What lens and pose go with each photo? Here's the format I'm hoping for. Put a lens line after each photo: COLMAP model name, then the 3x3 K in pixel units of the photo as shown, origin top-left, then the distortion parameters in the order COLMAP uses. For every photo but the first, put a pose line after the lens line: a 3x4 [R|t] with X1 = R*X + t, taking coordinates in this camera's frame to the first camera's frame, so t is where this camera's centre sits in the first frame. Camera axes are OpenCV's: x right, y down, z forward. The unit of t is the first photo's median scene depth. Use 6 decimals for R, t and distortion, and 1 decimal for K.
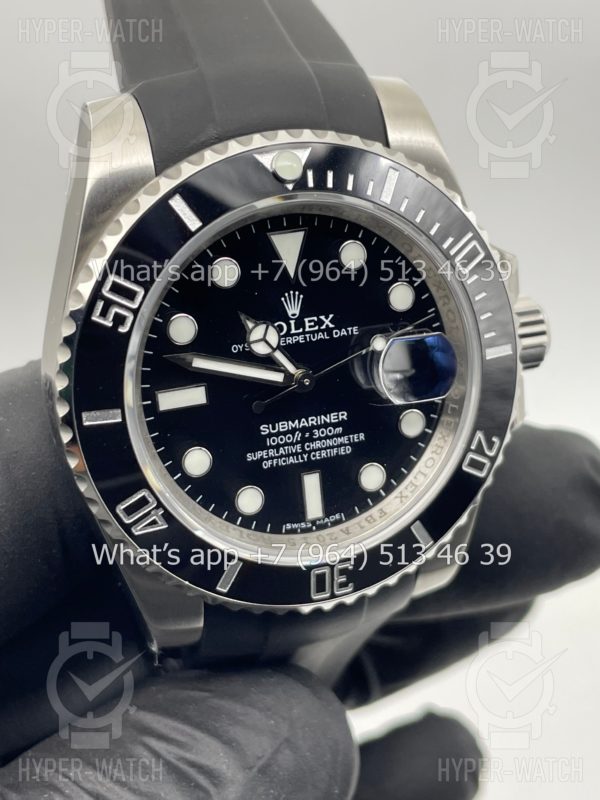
lens RADIAL K [[1198.5, 0, 300.0], [0, 1198.5, 400.0], [0, 0, 1]] dist [0.234201, 0.014954]
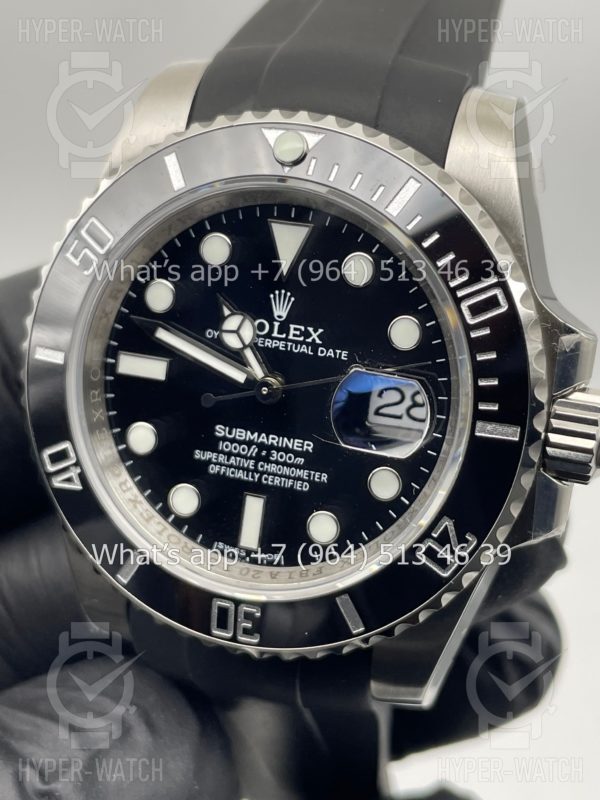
lens RADIAL K [[1198.5, 0, 300.0], [0, 1198.5, 400.0], [0, 0, 1]] dist [0.234201, 0.014954]
pose [[0.797348, 0.278243, -0.535553, 0.497549], [-0.329807, 0.944048, -0.000553, -0.016557], [0.505434, 0.177070, 0.844502, 0.259595]]
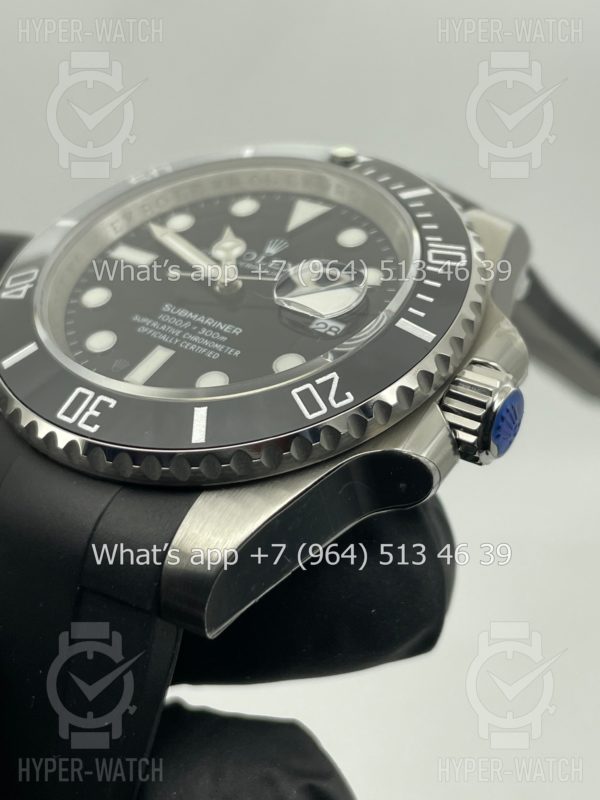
lens RADIAL K [[1198.5, 0, 300.0], [0, 1198.5, 400.0], [0, 0, 1]] dist [0.234201, 0.014954]
pose [[0.674538, 0.116313, -0.729020, 0.749664], [-0.696167, 0.428830, -0.575722, 0.534922], [0.245662, 0.895866, 0.370235, 0.735510]]
